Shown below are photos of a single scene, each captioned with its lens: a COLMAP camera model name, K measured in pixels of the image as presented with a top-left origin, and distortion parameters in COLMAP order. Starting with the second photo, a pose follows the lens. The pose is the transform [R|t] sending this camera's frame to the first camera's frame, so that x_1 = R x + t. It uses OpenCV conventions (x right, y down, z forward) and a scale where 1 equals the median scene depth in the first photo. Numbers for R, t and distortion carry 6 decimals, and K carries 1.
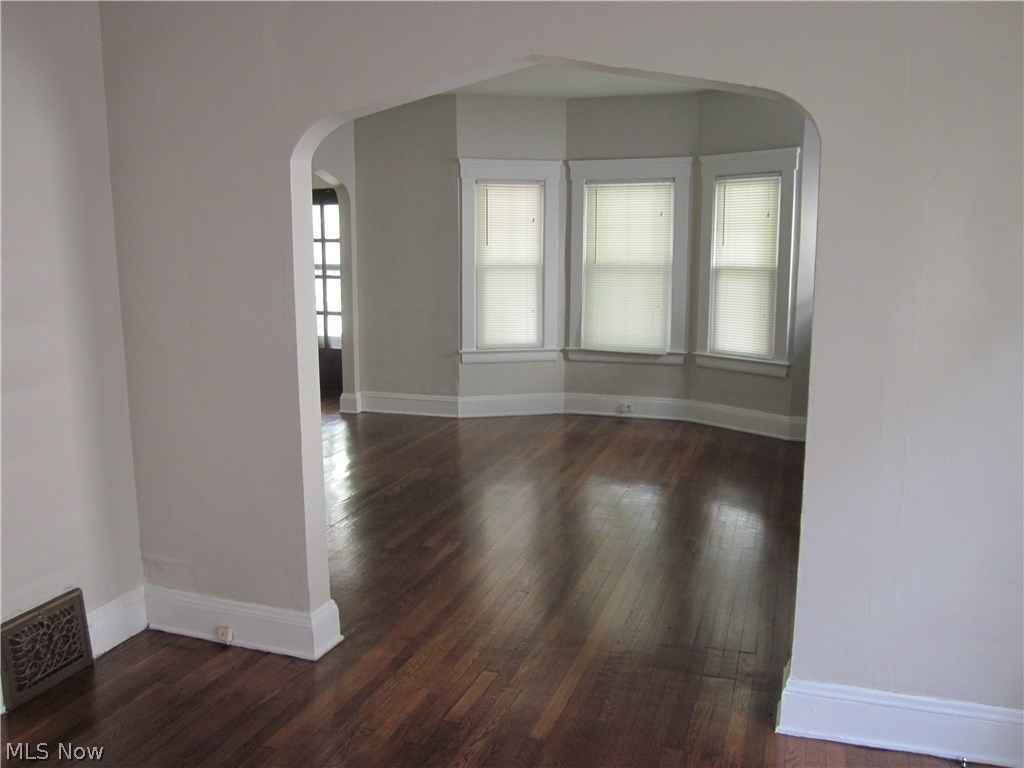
lens RADIAL K [[847.9, 0, 509.3], [0, 847.9, 386.6], [0, 0, 1]] dist [-0.055462, -0.003503]
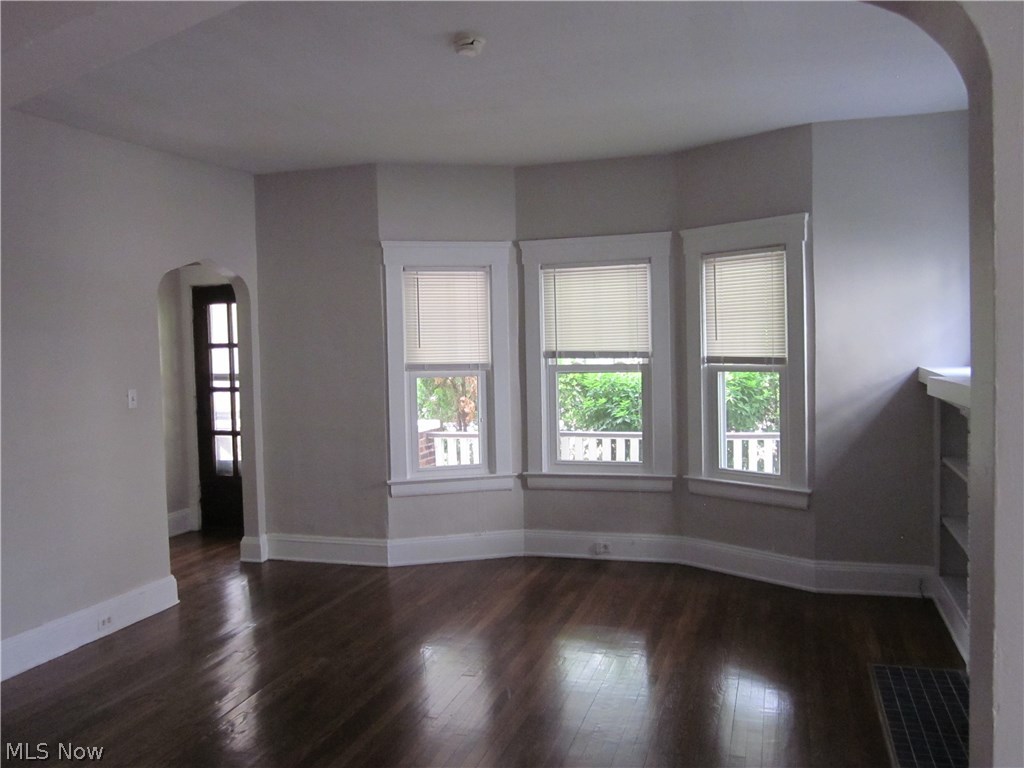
lens RADIAL K [[847.9, 0, 513.1], [0, 847.9, 378.7], [0, 0, 1]] dist [-0.055462, -0.003503]
pose [[0.999490, -0.025265, 0.019510, 0.045245], [0.027464, 0.992131, -0.122156, -0.037767], [-0.016270, 0.122629, 0.992319, 0.211163]]
